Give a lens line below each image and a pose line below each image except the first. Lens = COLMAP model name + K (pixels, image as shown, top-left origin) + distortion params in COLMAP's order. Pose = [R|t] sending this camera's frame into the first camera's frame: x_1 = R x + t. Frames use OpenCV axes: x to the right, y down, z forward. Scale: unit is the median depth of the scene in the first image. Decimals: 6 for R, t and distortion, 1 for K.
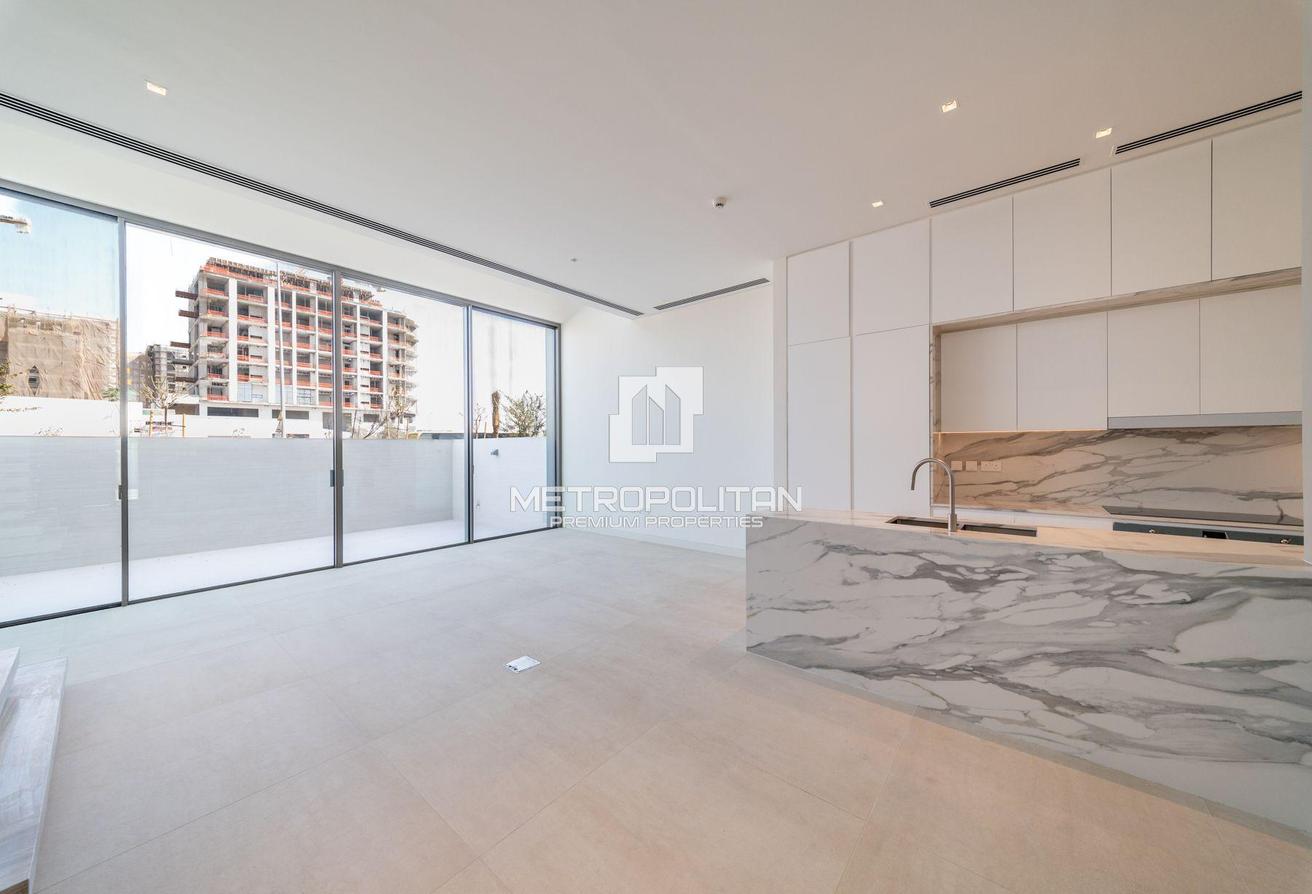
lens RADIAL K [[445.5, 0, 656.0], [0, 445.5, 447.0], [0, 0, 1]] dist [-0.000412, -0.001813]
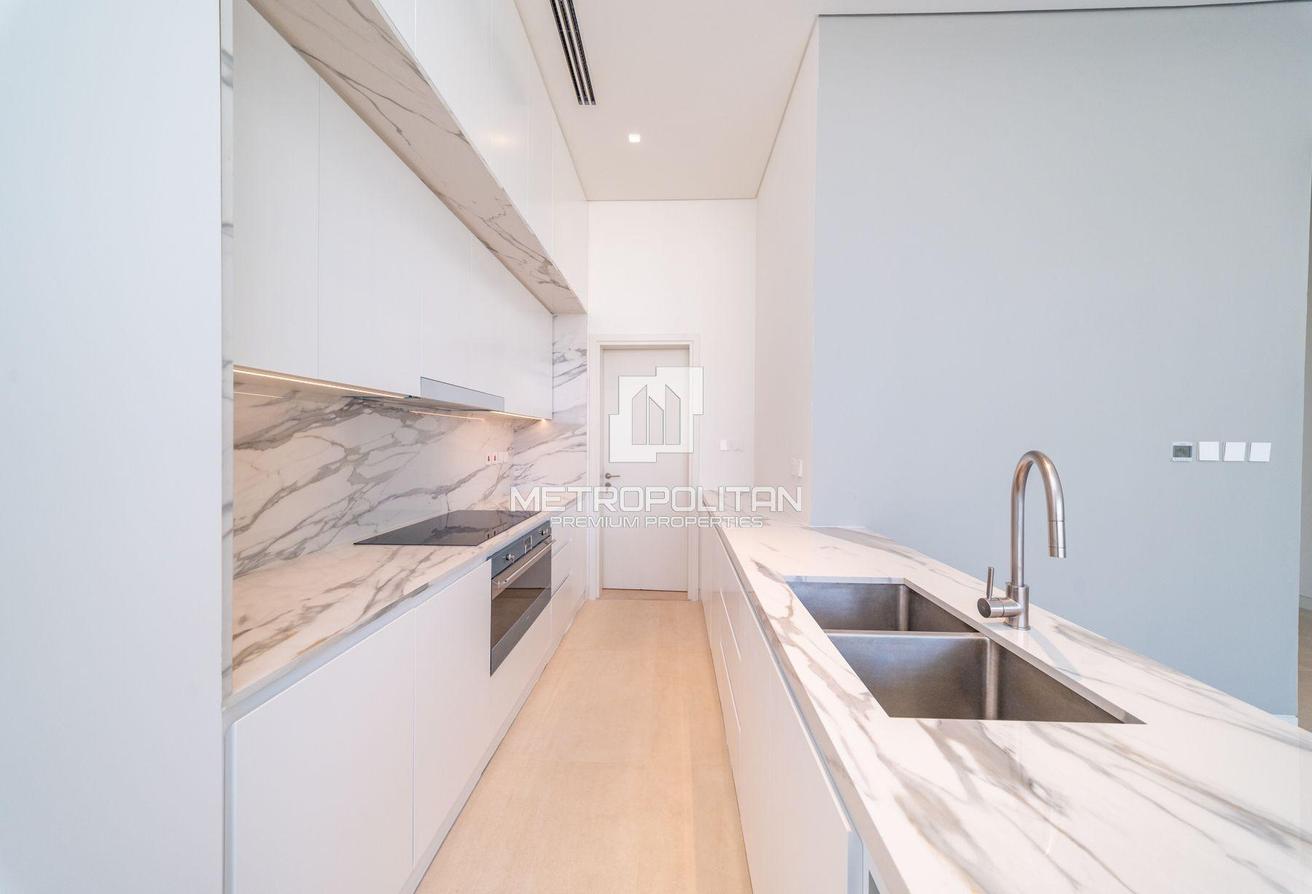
lens RADIAL K [[445.5, 0, 656.0], [0, 445.5, 447.0], [0, 0, 1]] dist [-0.000412, -0.001813]
pose [[-0.611636, -0.011644, 0.791053, 0.569895], [-0.003656, 0.999923, 0.011892, 0.018448], [-0.791131, 0.004381, -0.611631, 1.564782]]
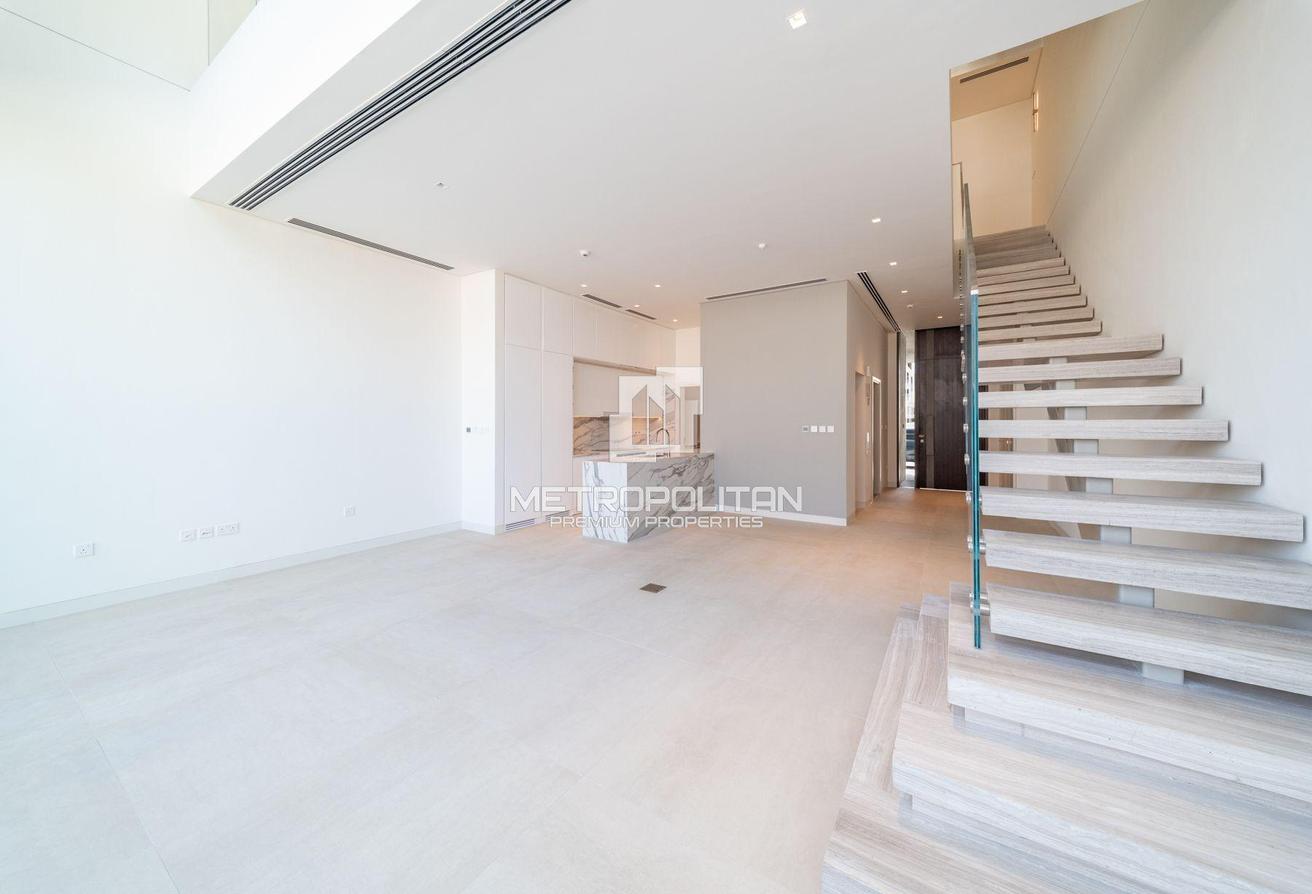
lens RADIAL K [[465.5, 0, 655.2], [0, 465.5, 419.3], [0, 0, 1]] dist [0.023581, -0.008190]
pose [[-0.122745, 0.011166, 0.992375, -2.091695], [0.002897, 0.999936, -0.010893, 0.002361], [-0.992434, 0.001538, -0.122769, 1.461177]]
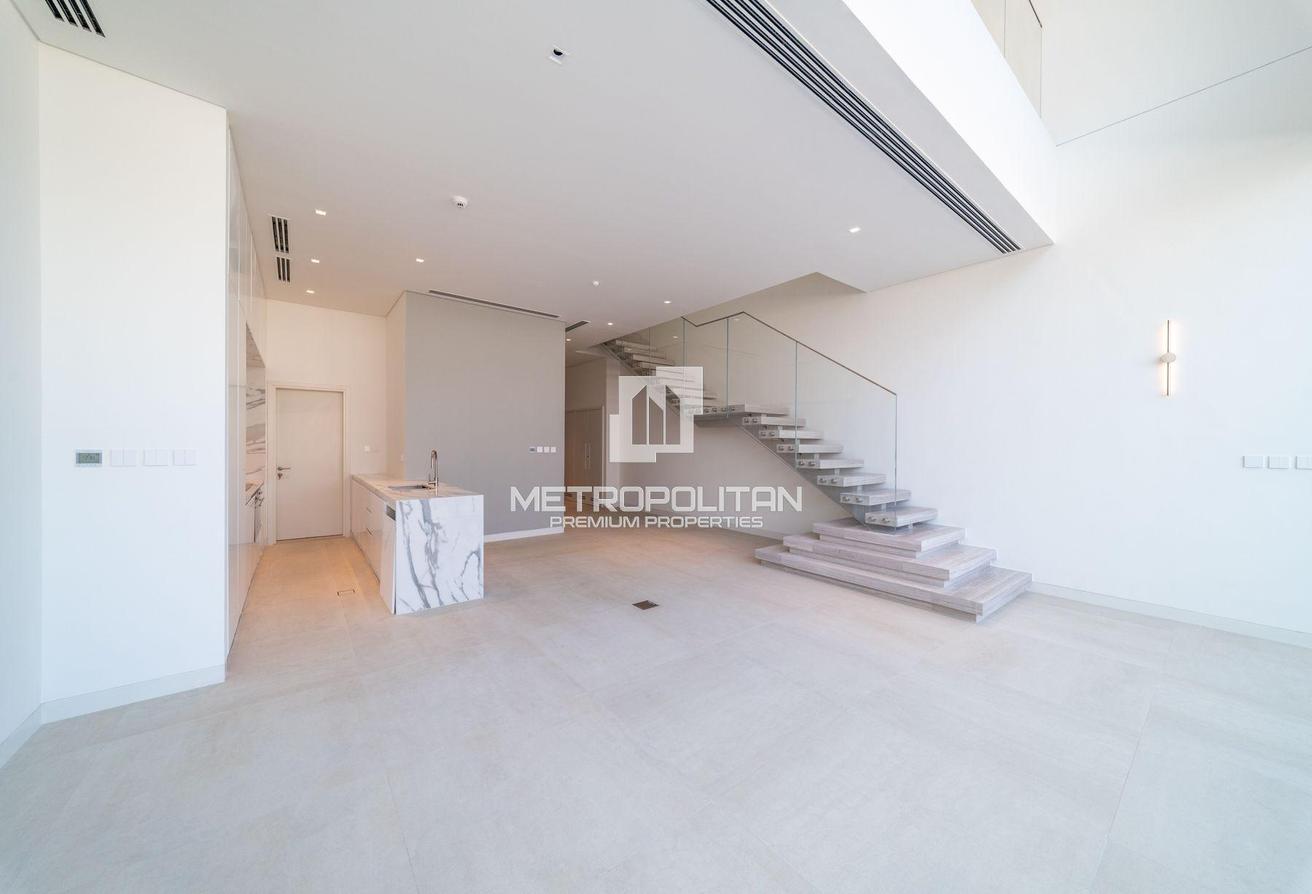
lens RADIAL K [[453.8, 0, 657.9], [0, 453.8, 445.3], [0, 0, 1]] dist [0.022862, -0.007371]
pose [[-0.979357, -0.003610, 0.202108, -0.772397], [-0.003156, 0.999992, 0.002568, -0.005663], [-0.202116, 0.001877, -0.979360, 2.931710]]
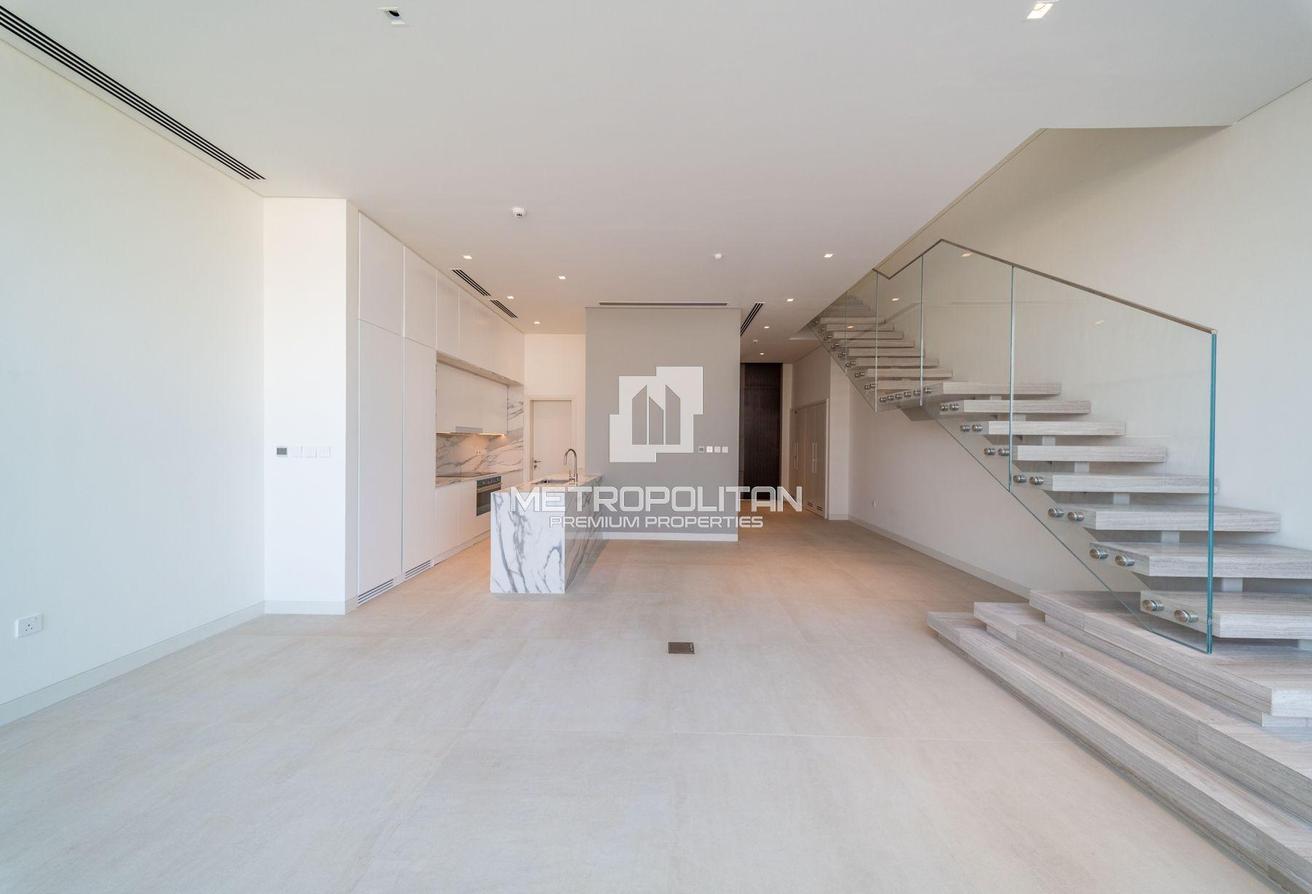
lens RADIAL K [[453.8, 0, 657.9], [0, 453.8, 445.3], [0, 0, 1]] dist [0.022862, -0.007371]
pose [[-0.624817, -0.009041, 0.780719, -1.396055], [-0.005786, 0.999959, 0.006950, -0.010366], [-0.780750, -0.000174, -0.624843, 2.162424]]
